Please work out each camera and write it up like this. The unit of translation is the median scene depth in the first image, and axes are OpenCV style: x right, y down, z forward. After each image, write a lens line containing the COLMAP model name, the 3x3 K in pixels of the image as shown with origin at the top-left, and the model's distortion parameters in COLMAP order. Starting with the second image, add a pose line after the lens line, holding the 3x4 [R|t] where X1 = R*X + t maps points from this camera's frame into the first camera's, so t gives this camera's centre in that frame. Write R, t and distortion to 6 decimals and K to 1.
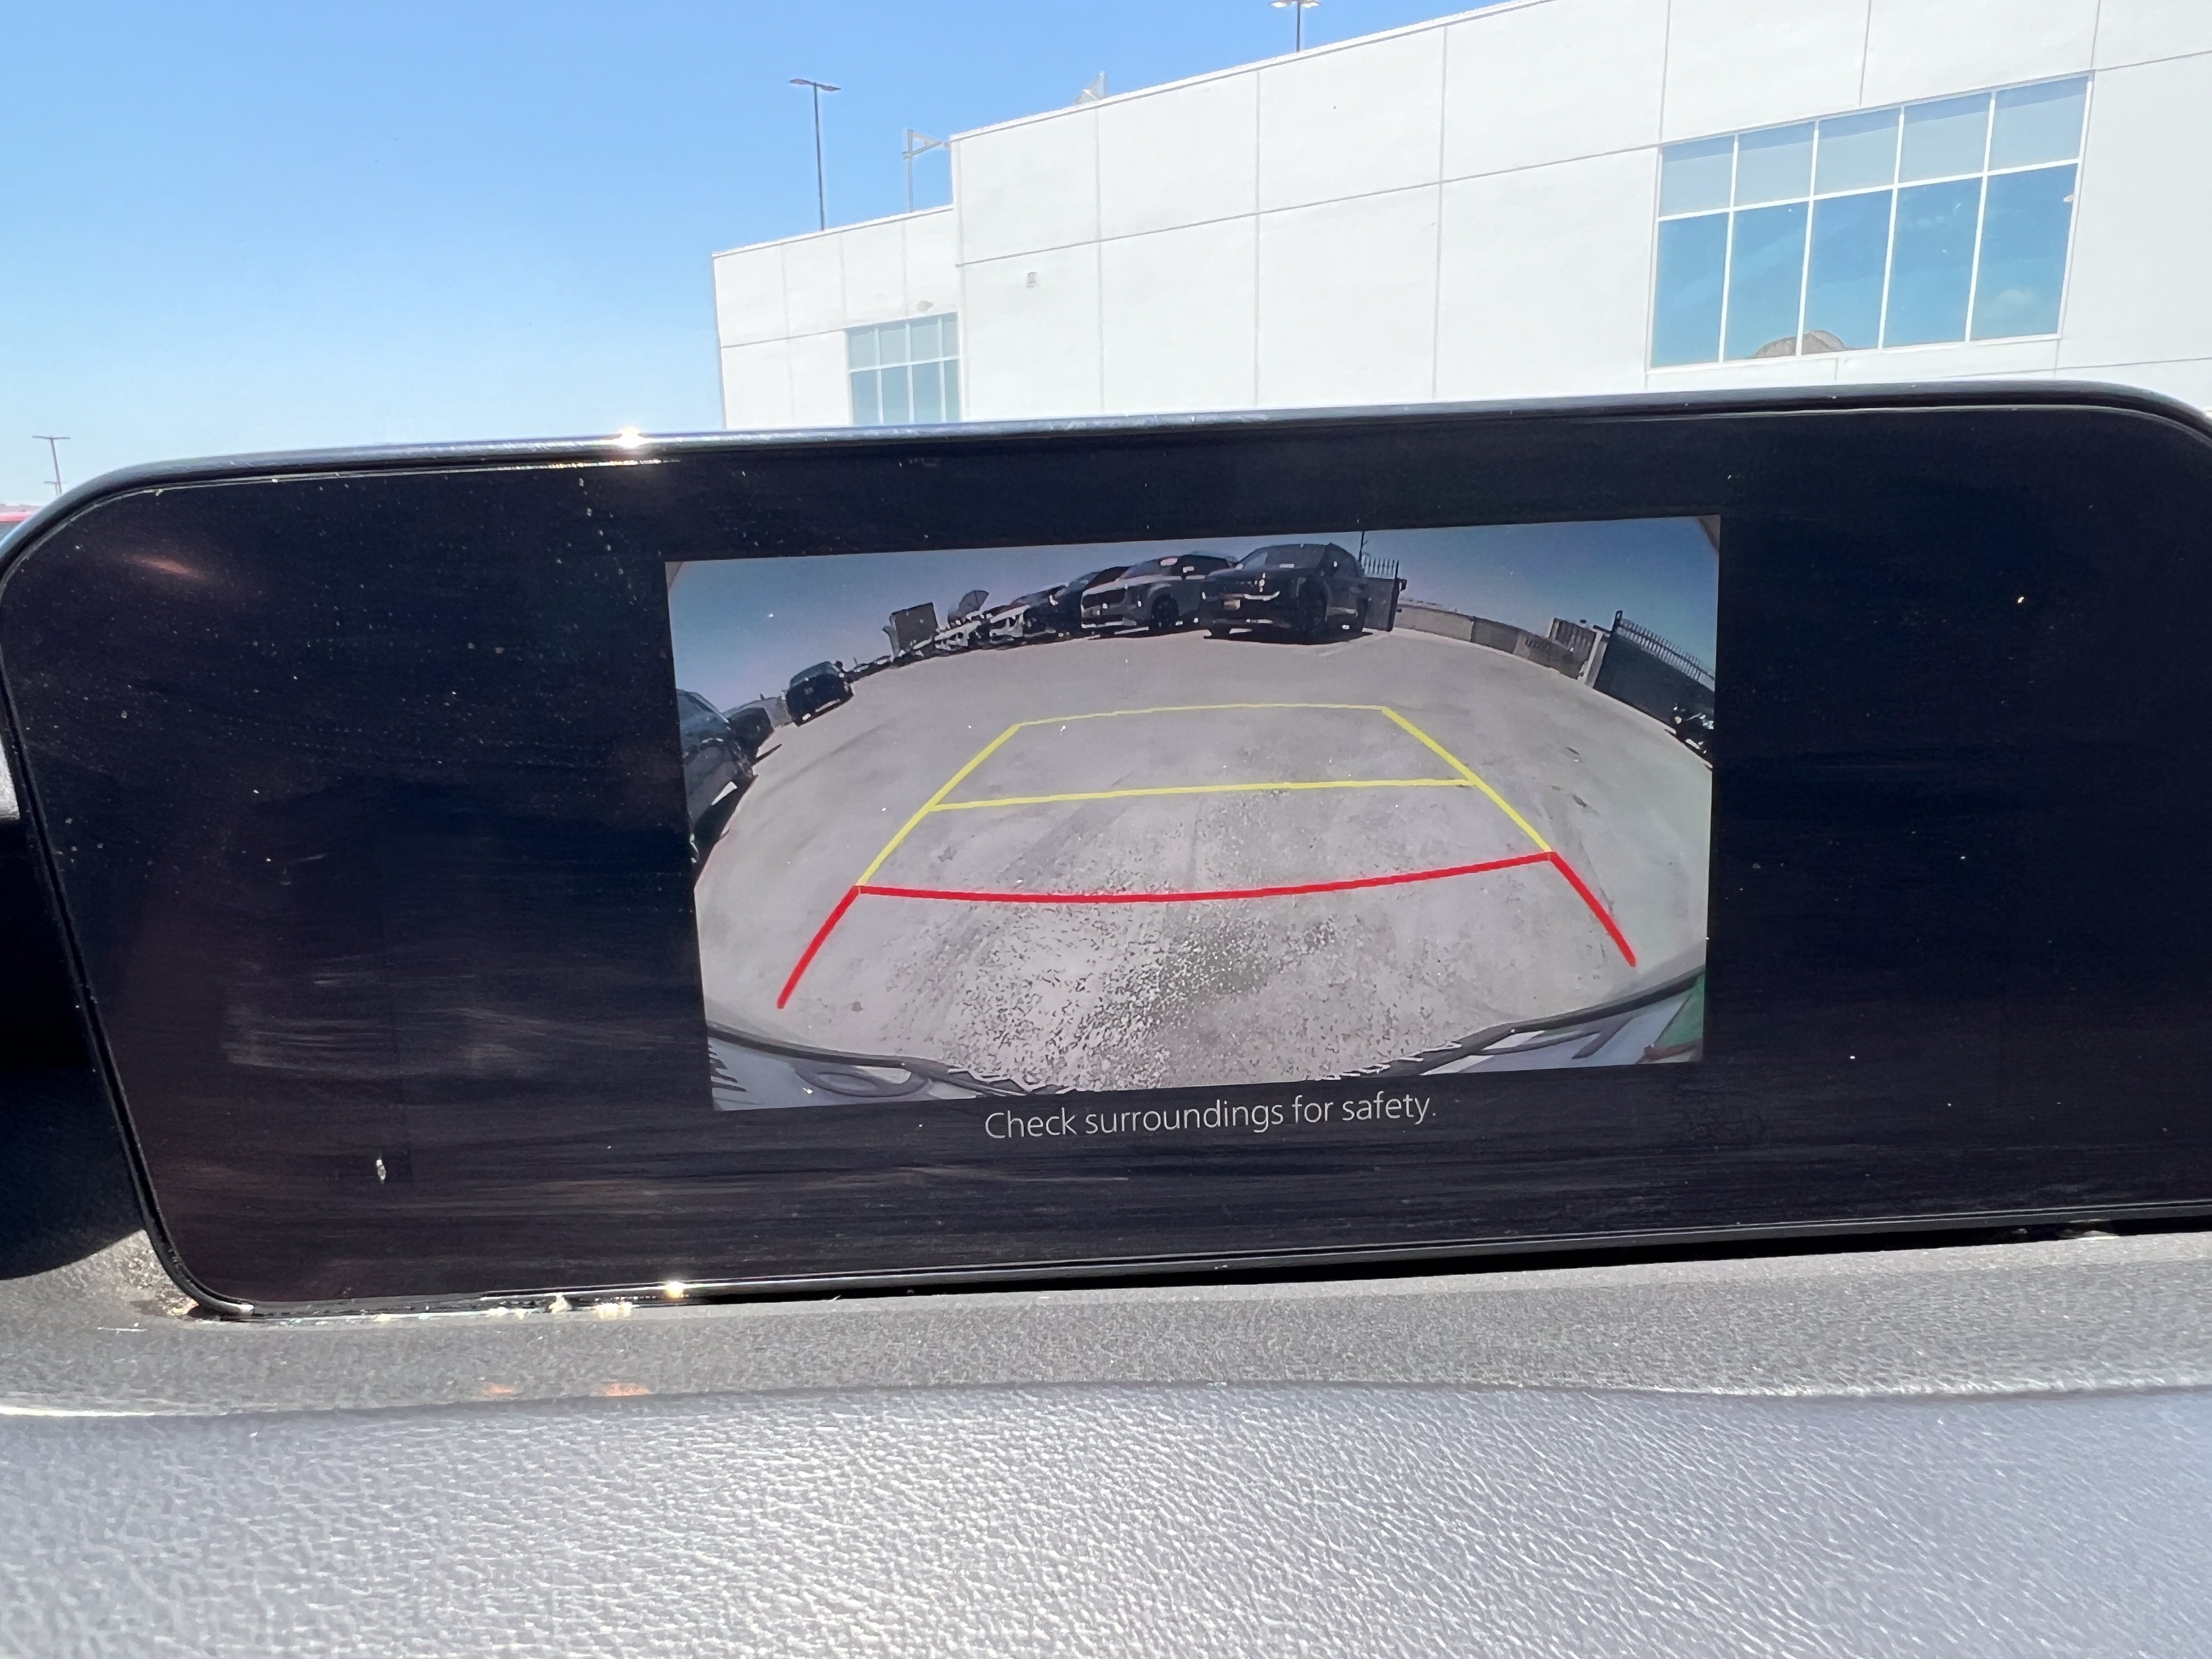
lens RADIAL K [[1645.0, 0, 1103.0], [0, 1645.0, 1016.7], [0, 0, 1]] dist [-0.010422, -0.000617]
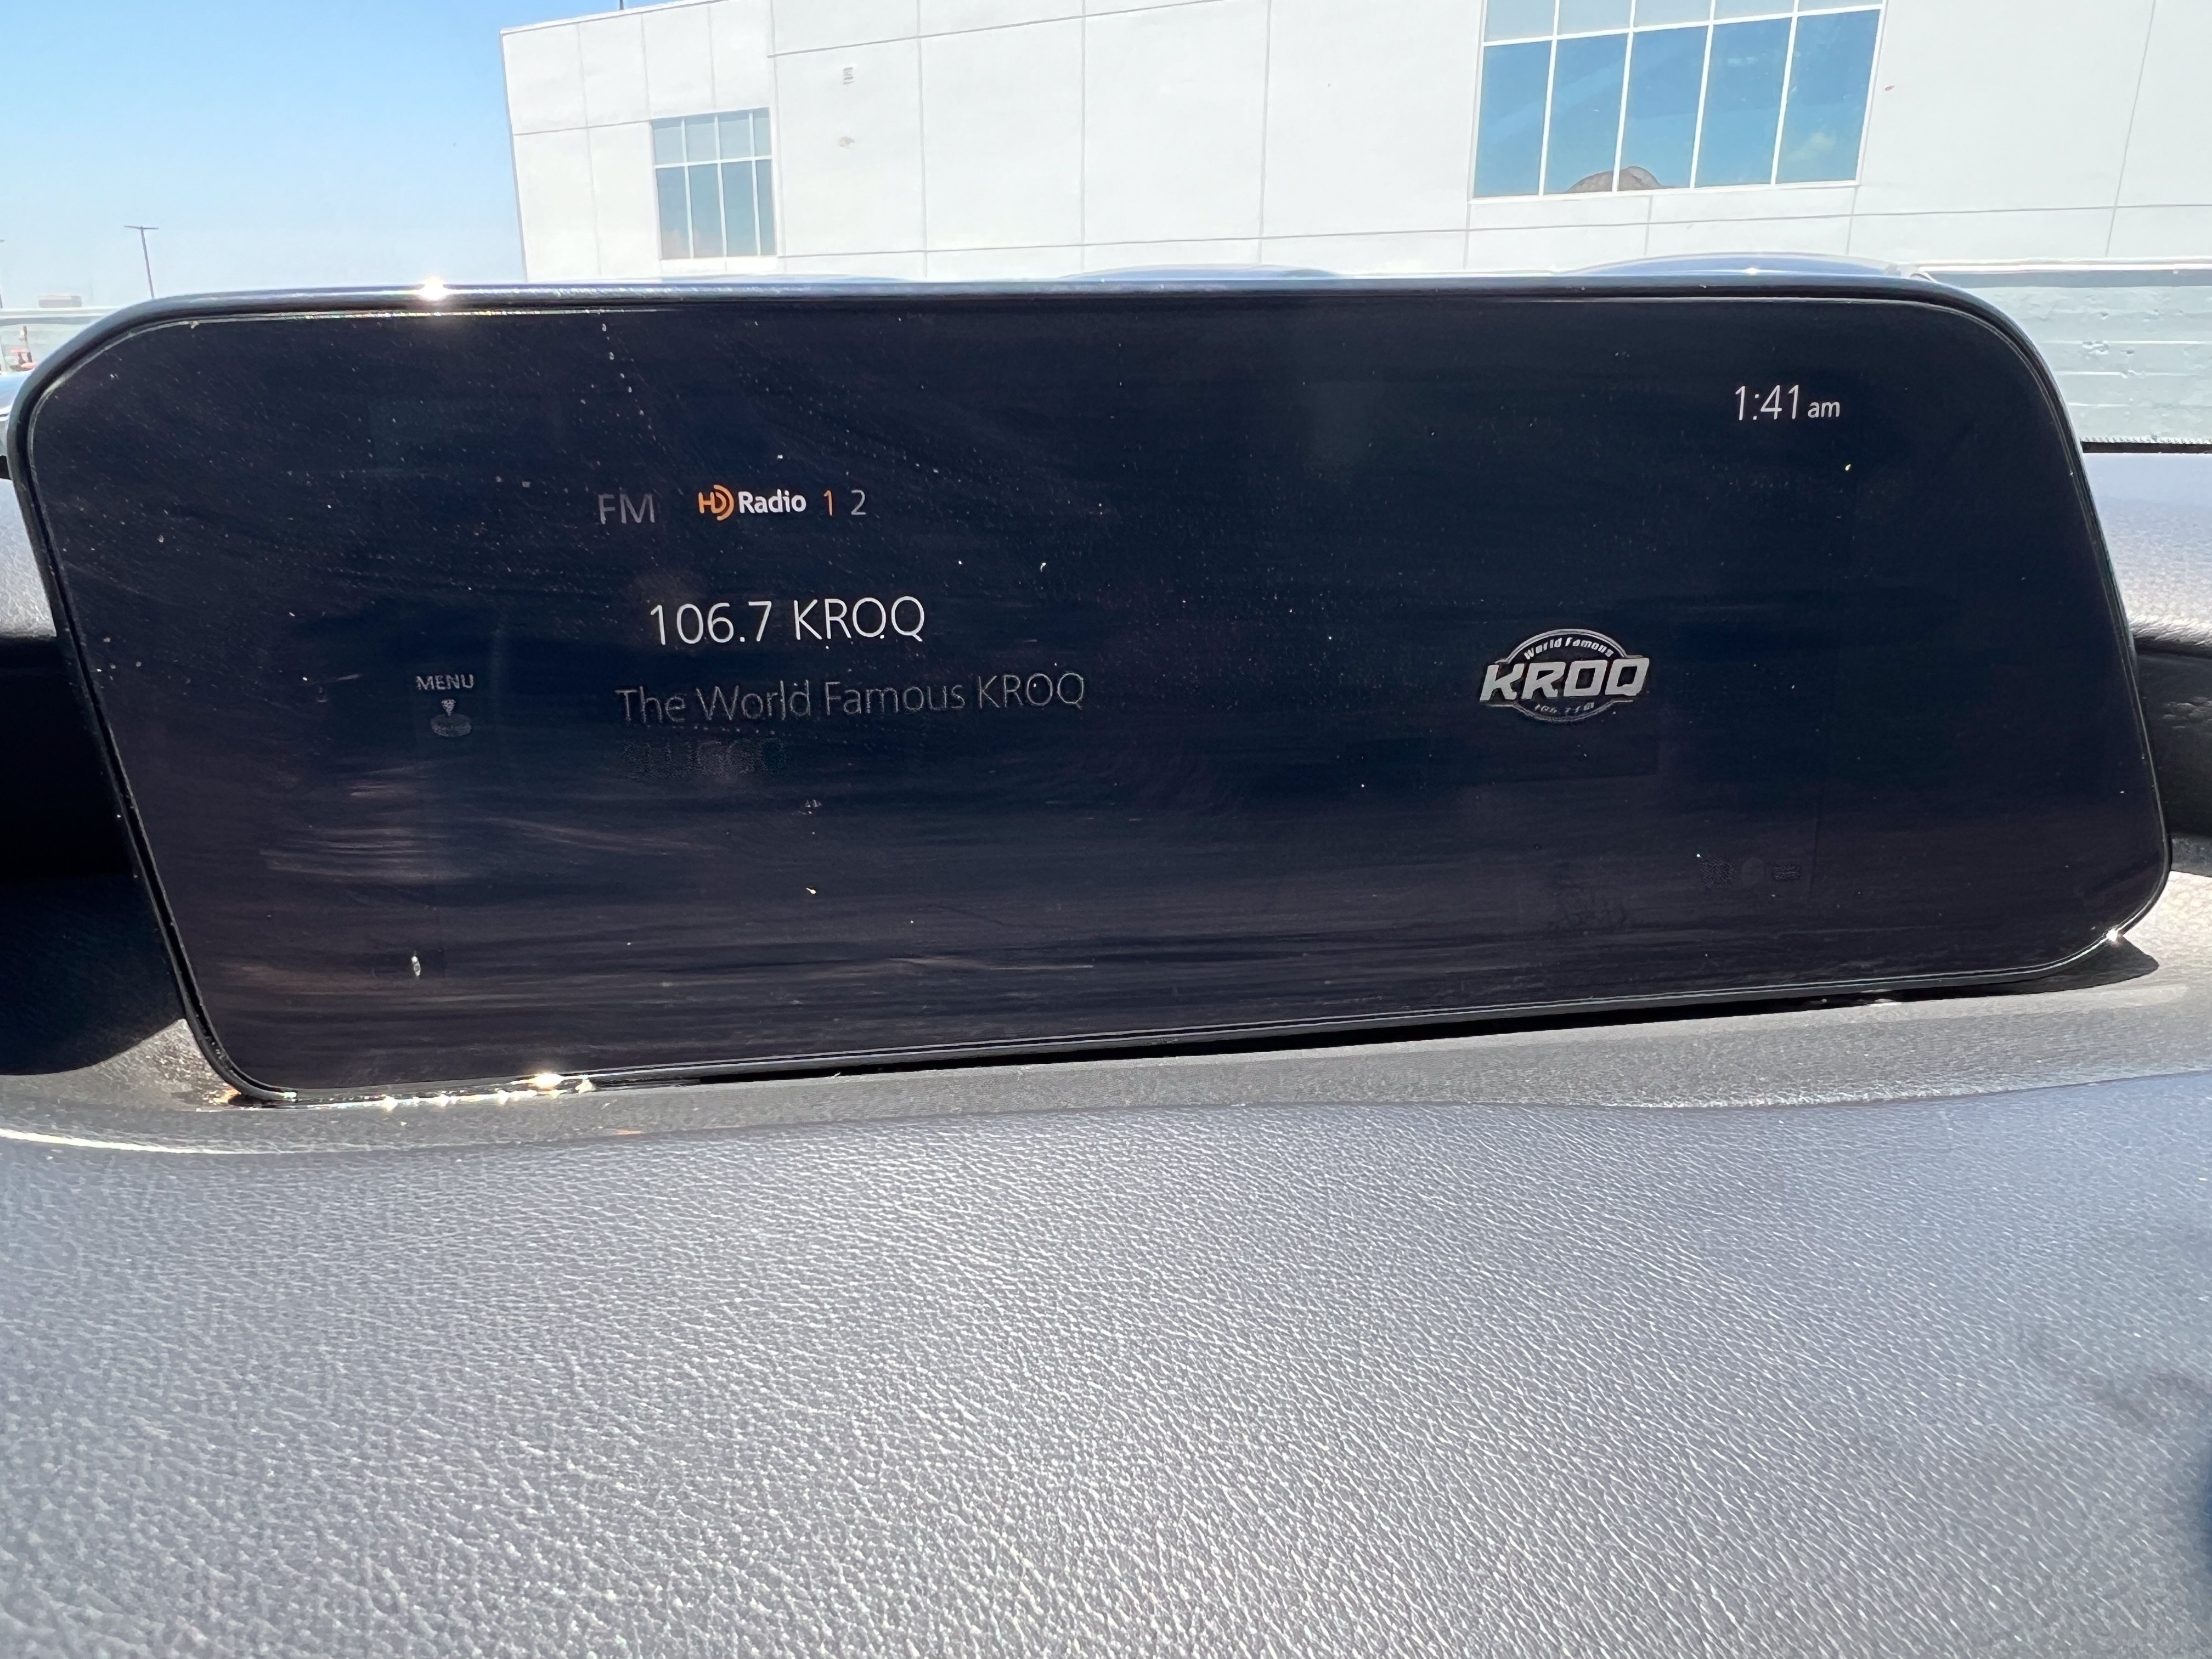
lens RADIAL K [[1645.0, 0, 1103.0], [0, 1645.0, 1016.7], [0, 0, 1]] dist [-0.010422, -0.000617]
pose [[0.993259, -0.015885, 0.114821, -0.116560], [0.004273, 0.994910, 0.100675, 0.019124], [-0.115836, -0.099506, 0.988272, -0.148620]]
